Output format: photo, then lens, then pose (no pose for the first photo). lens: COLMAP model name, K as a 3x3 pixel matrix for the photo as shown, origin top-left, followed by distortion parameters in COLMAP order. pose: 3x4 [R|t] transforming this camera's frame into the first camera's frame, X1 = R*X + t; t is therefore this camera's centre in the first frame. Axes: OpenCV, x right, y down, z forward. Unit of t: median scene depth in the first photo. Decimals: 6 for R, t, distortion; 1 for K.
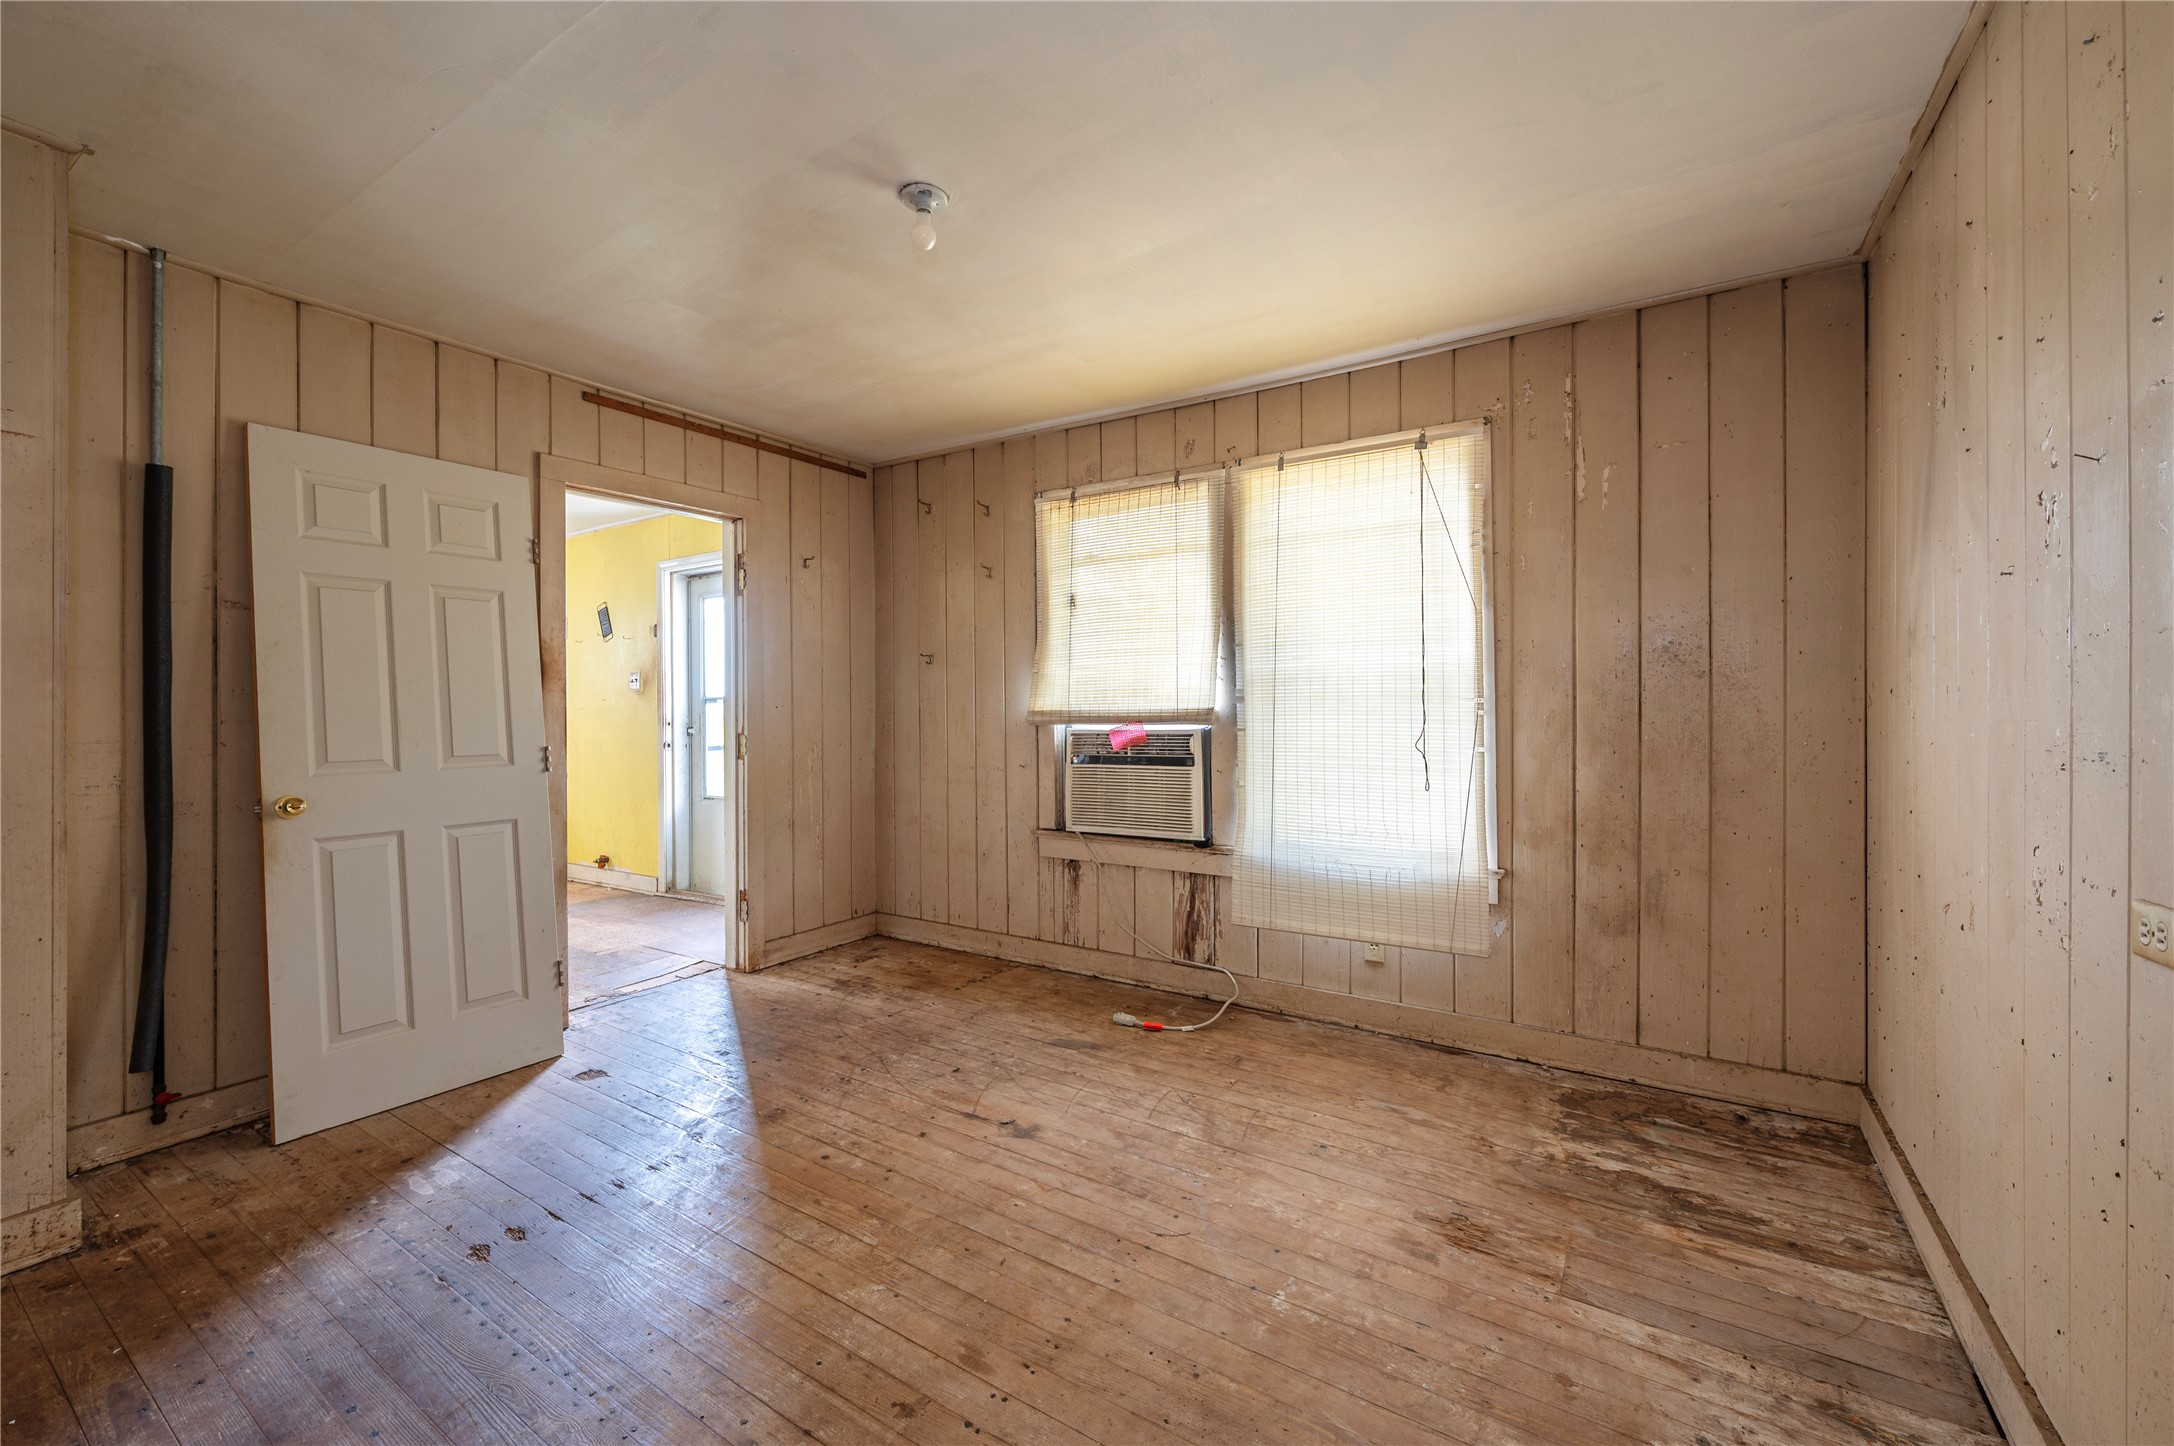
lens RADIAL K [[886.6, 0, 1067.7], [0, 886.6, 710.1], [0, 0, 1]] dist [0.001947, 0.000554]
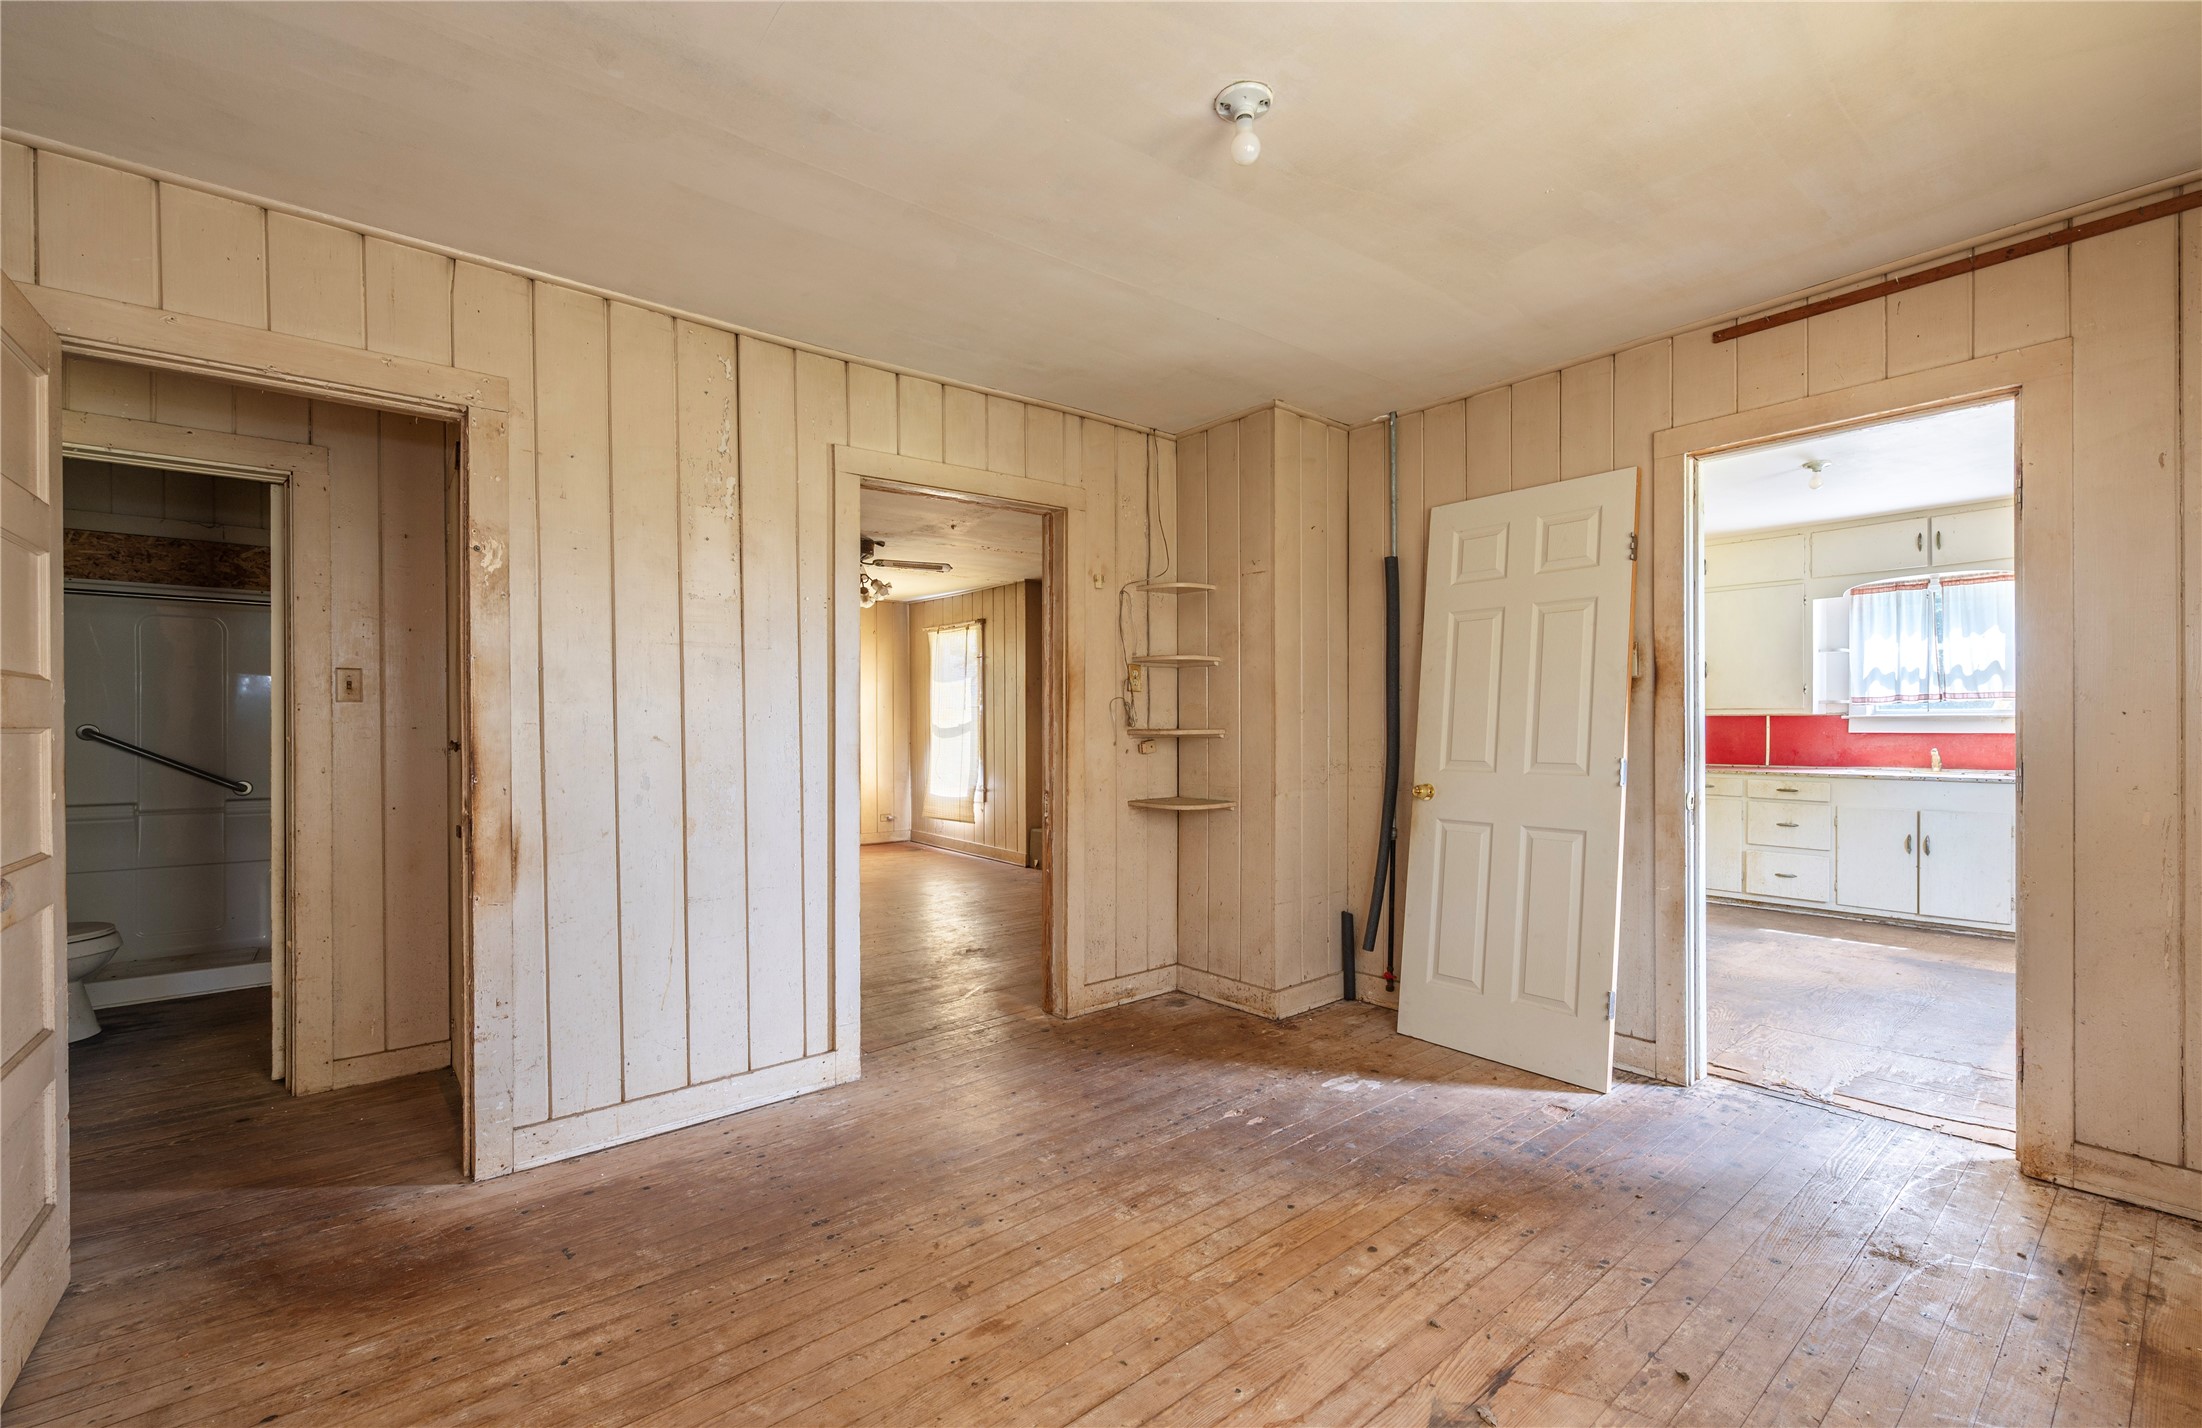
lens RADIAL K [[933.5, 0, 1113.8], [0, 933.5, 725.9], [0, 0, 1]] dist [-0.002008, -0.000032]
pose [[-0.283983, 0.007580, -0.958799, 0.589935], [0.001877, 0.999971, 0.007350, -0.000368], [0.958827, 0.000288, -0.283989, 0.932268]]
